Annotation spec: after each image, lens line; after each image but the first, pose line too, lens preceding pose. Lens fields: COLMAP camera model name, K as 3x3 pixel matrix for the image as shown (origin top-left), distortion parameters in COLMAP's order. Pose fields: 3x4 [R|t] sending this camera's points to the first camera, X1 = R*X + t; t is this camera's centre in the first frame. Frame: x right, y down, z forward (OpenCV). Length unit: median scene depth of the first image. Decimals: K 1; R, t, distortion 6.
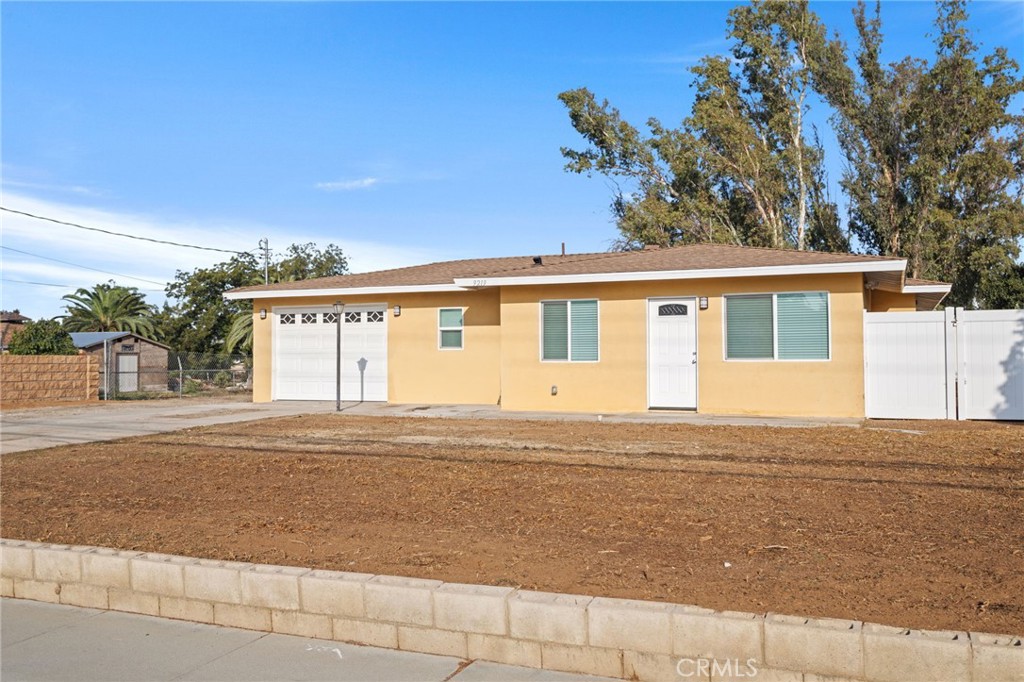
lens RADIAL K [[912.1, 0, 510.4], [0, 912.1, 337.8], [0, 0, 1]] dist [-0.002976, 0.016355]
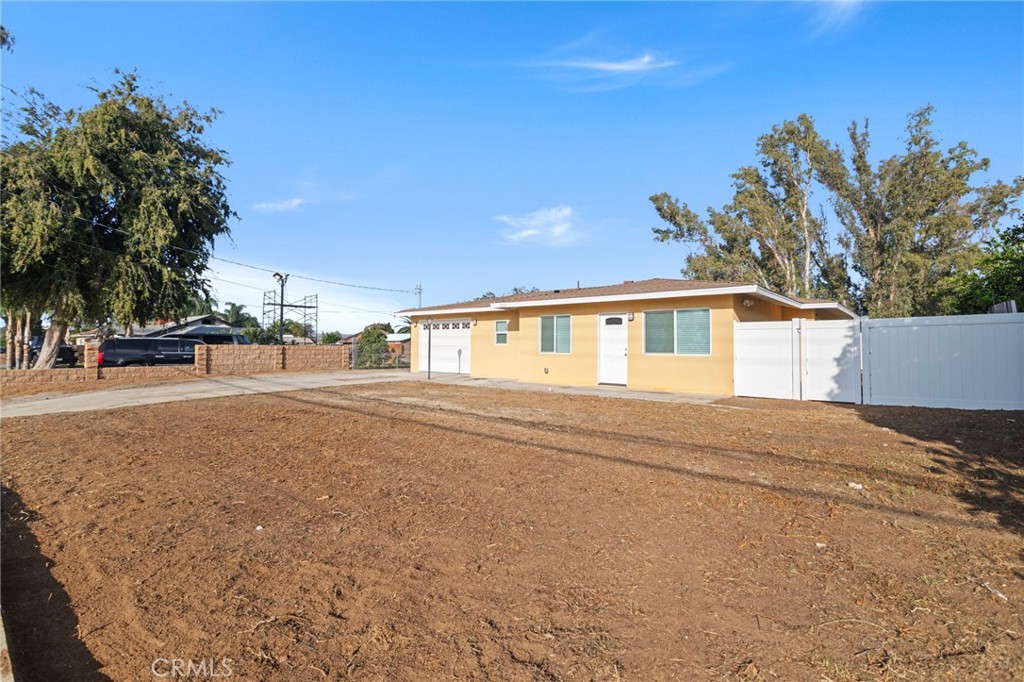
lens RADIAL K [[484.2, 0, 514.0], [0, 484.2, 337.8], [0, 0, 1]] dist [0.003429, 0.003406]
pose [[0.958949, 0.004903, -0.283535, 0.197657], [-0.004223, 0.999987, 0.003011, -0.002973], [0.283546, -0.001691, 0.958957, 0.122382]]
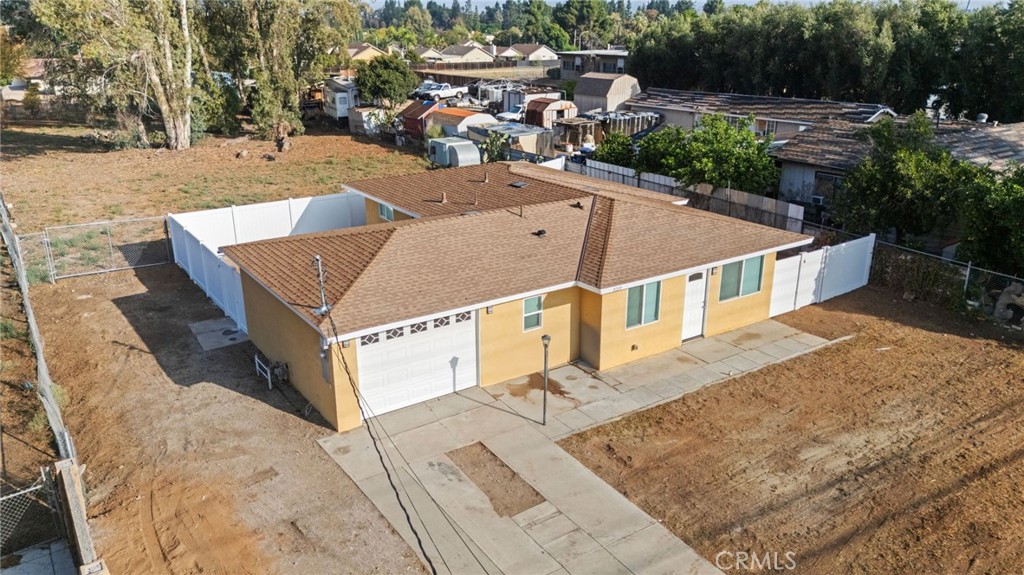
lens RADIAL K [[755.1, 0, 520.2], [0, 755.1, 290.5], [0, 0, 1]] dist [0.055654, -0.035425]
pose [[0.530546, -0.273704, 0.802251, -0.770507], [-0.023491, 0.941323, 0.336687, -0.332223], [-0.847330, -0.197474, 0.492986, 0.498123]]
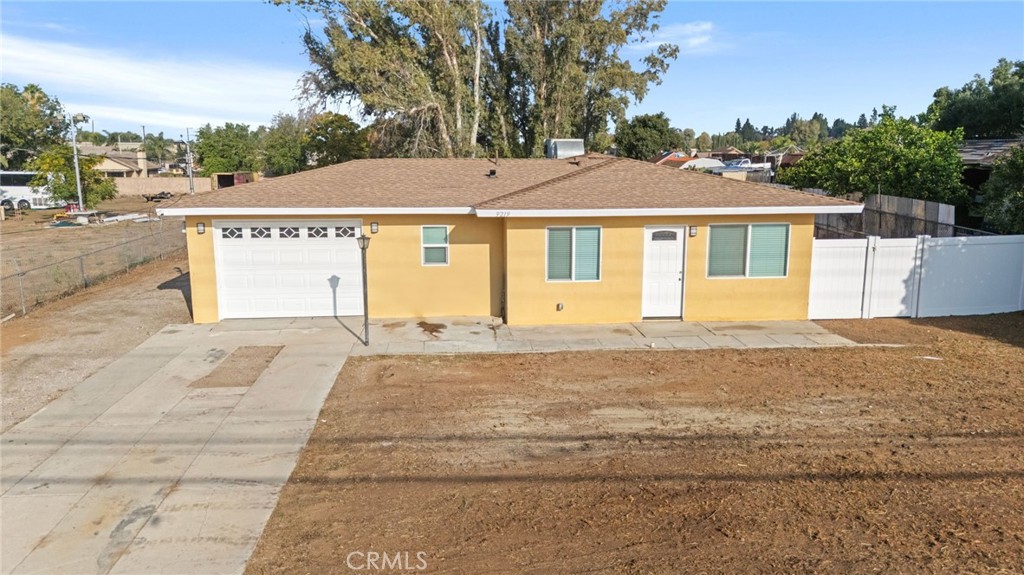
lens RADIAL K [[755.1, 0, 522.0], [0, 755.1, 294.0], [0, 0, 1]] dist [0.055654, -0.035425]
pose [[0.875847, -0.086620, 0.474751, -0.358014], [-0.014031, 0.978773, 0.204465, -0.121654], [-0.482384, -0.185741, 0.856041, 0.190413]]
